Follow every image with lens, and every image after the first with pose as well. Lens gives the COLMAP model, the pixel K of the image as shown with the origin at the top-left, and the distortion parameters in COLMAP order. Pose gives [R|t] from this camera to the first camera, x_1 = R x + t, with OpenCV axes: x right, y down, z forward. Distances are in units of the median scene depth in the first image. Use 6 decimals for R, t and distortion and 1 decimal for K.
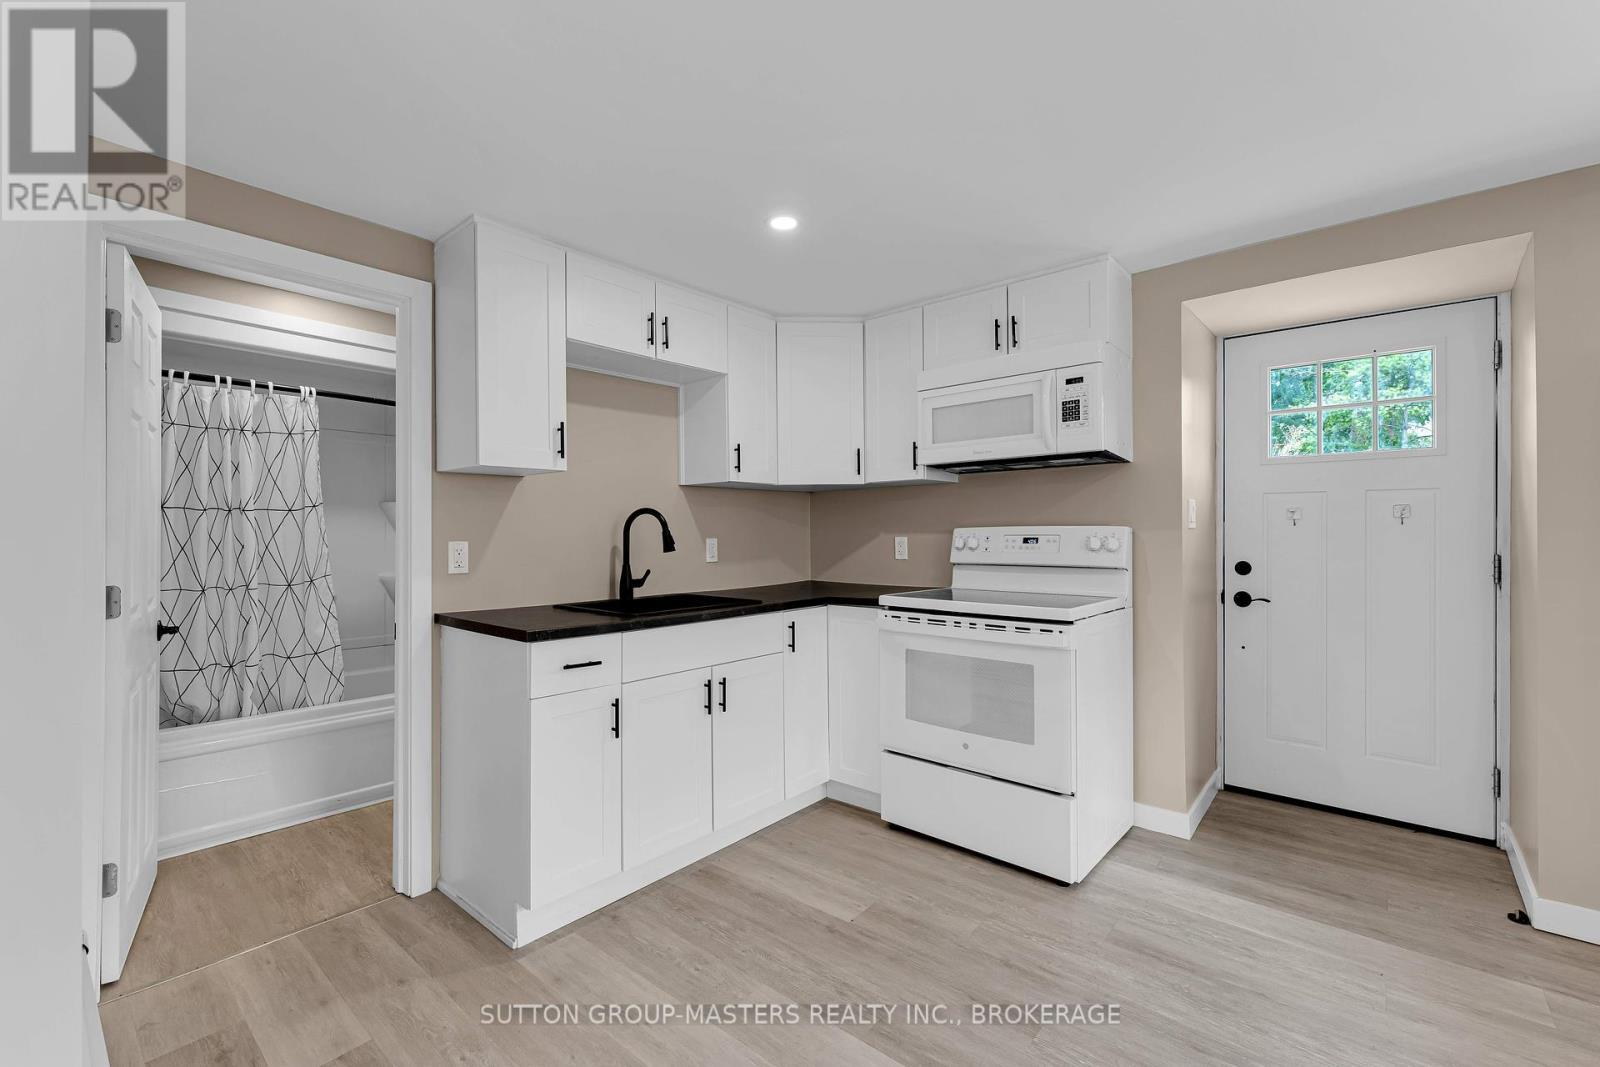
lens RADIAL K [[687.8, 0, 798.4], [0, 687.8, 536.6], [0, 0, 1]] dist [-0.000028, 0.000157]
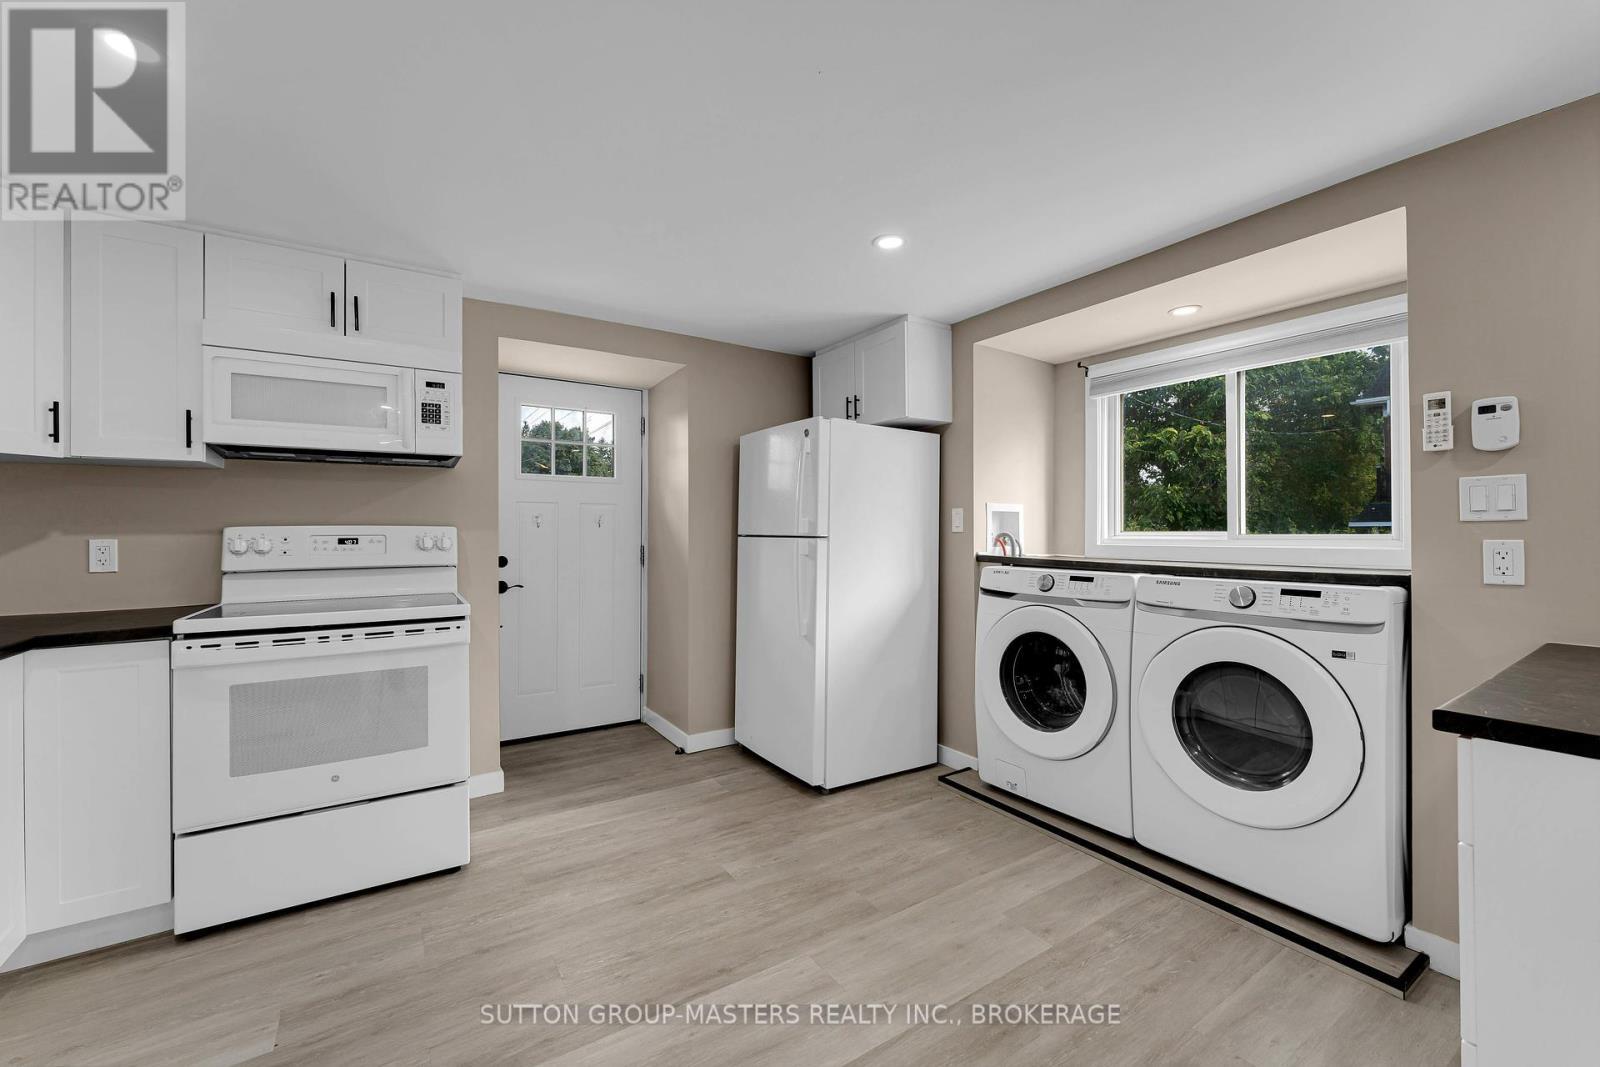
lens RADIAL K [[642.8, 0, 800.0], [0, 642.8, 533.5], [0, 0, 1]] dist [0.000615, 0.000002]
pose [[0.275395, -0.001217, 0.961330, -0.368892], [0.008013, 0.999967, -0.001030, 0.001224], [-0.961298, 0.007986, 0.275396, 0.207140]]
